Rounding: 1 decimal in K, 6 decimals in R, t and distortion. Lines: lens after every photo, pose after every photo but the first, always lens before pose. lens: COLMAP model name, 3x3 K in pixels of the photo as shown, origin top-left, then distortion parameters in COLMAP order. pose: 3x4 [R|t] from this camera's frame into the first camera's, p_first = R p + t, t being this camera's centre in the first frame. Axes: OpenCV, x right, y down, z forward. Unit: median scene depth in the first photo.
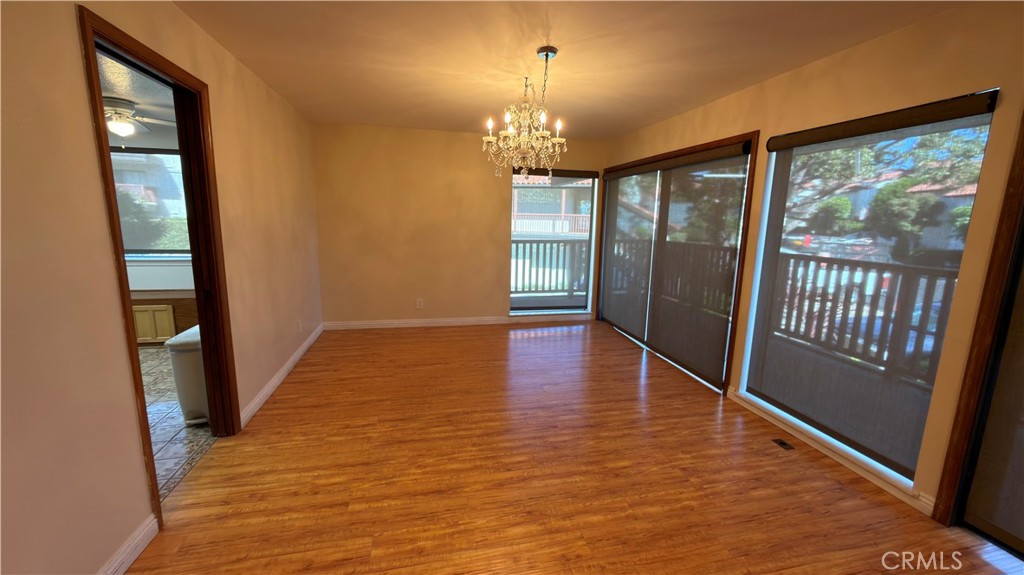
lens RADIAL K [[410.0, 0, 510.8], [0, 410.0, 289.7], [0, 0, 1]] dist [0.001826, 0.001094]
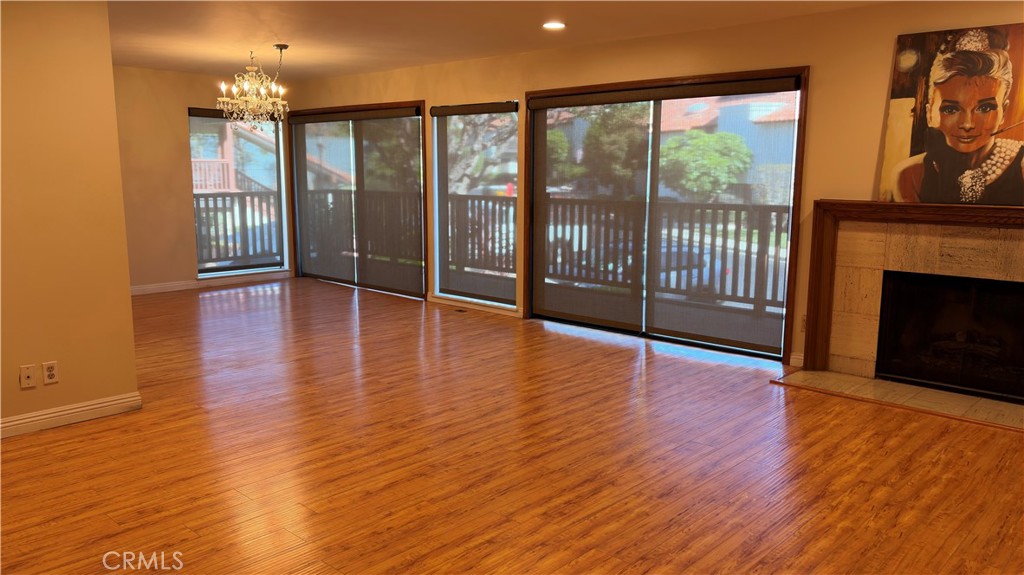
lens RADIAL K [[775.2, 0, 517.7], [0, 775.2, 289.8], [0, 0, 1]] dist [0.038362, -0.011743]
pose [[0.823115, -0.103647, 0.558336, -0.416213], [0.110248, 0.993662, 0.021928, 0.140859], [-0.557070, 0.043506, 0.829325, -0.824726]]
